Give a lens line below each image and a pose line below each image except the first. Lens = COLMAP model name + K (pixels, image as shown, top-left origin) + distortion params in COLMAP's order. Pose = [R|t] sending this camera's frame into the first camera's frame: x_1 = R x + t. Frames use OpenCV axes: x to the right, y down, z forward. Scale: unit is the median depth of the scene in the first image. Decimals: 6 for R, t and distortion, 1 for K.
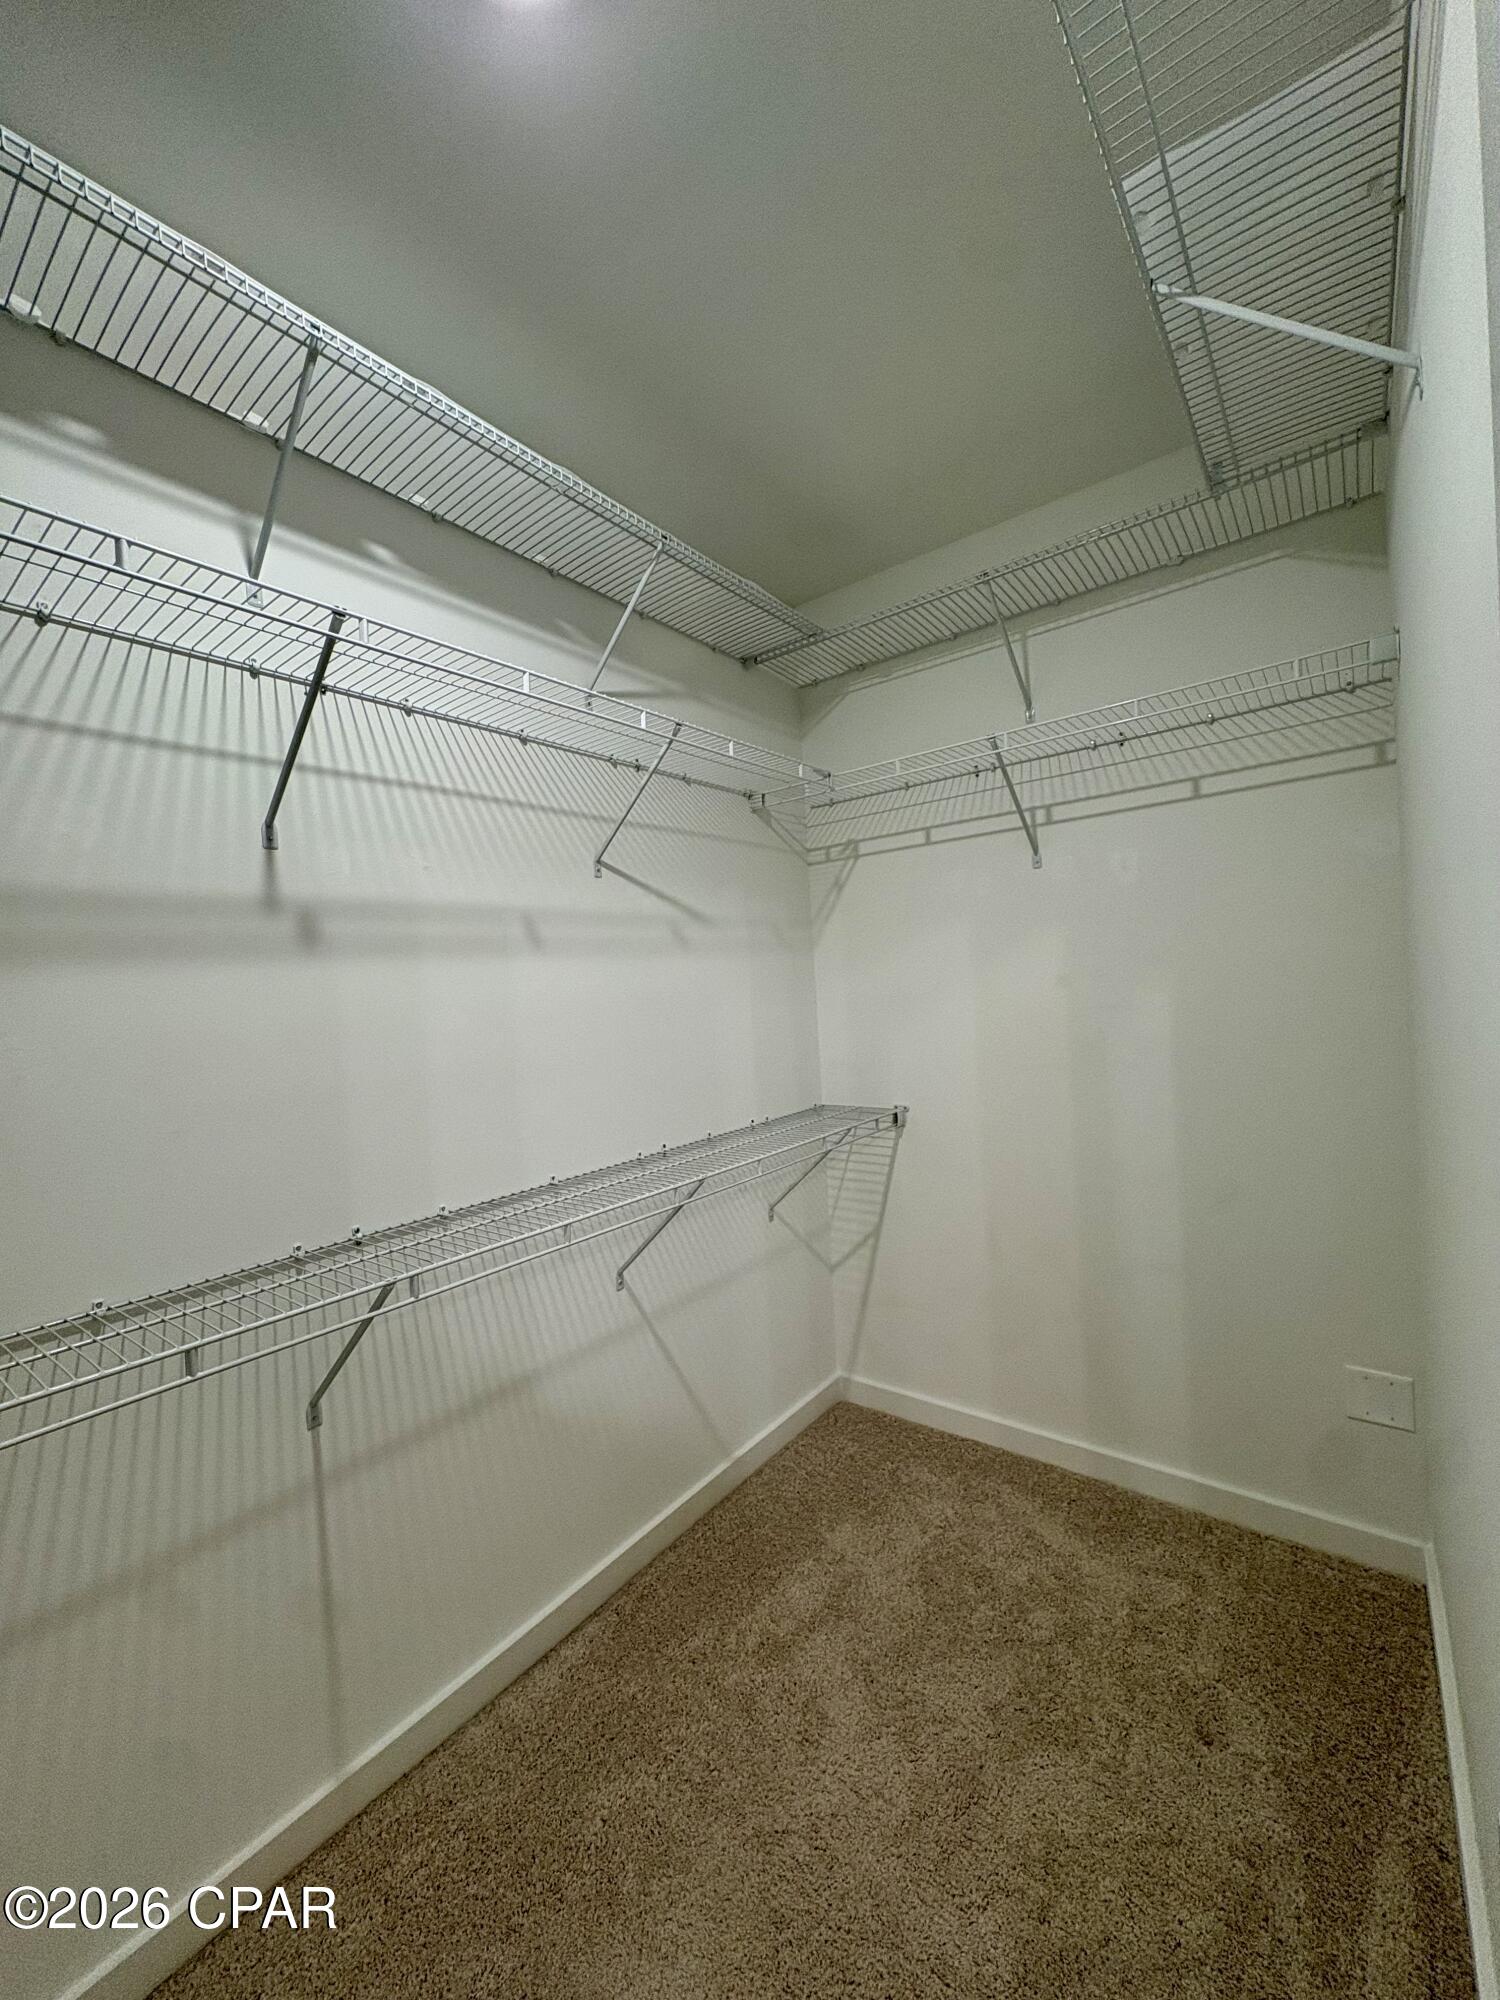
lens RADIAL K [[798.6, 0, 756.9], [0, 798.6, 1000.8], [0, 0, 1]] dist [0.008480, -0.001262]
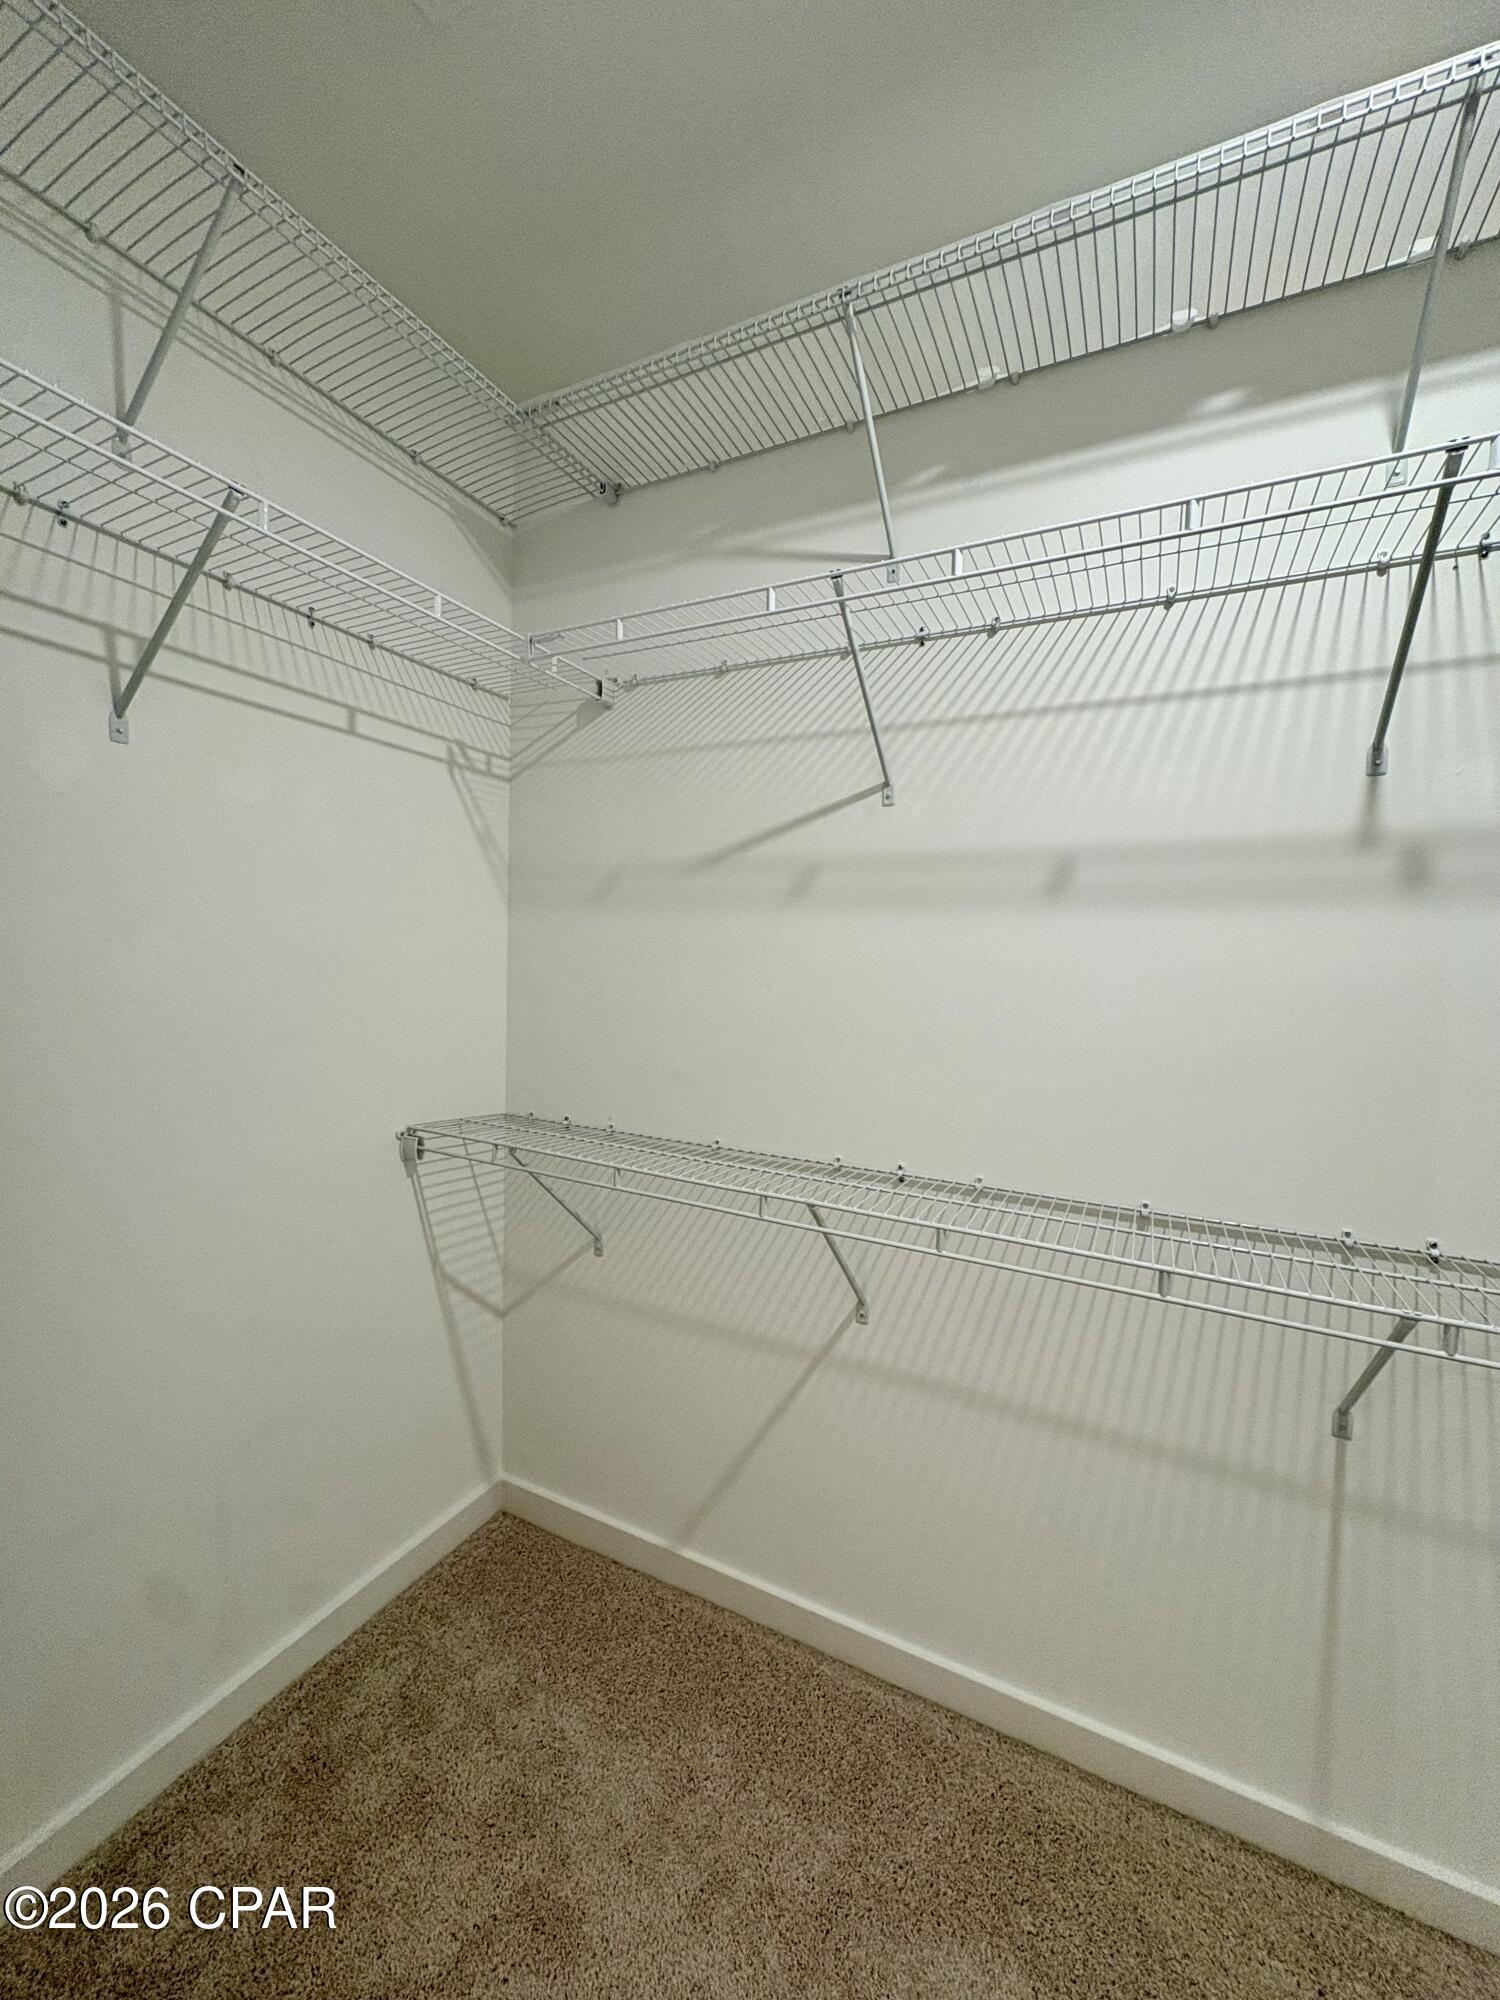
lens RADIAL K [[798.6, 0, 748.0], [0, 798.6, 996.2], [0, 0, 1]] dist [0.008480, -0.001262]
pose [[0.187971, 0.113993, -0.975537, 0.144205], [-0.051903, 0.993007, 0.106034, -0.010521], [0.980802, 0.030702, 0.192573, 0.187692]]
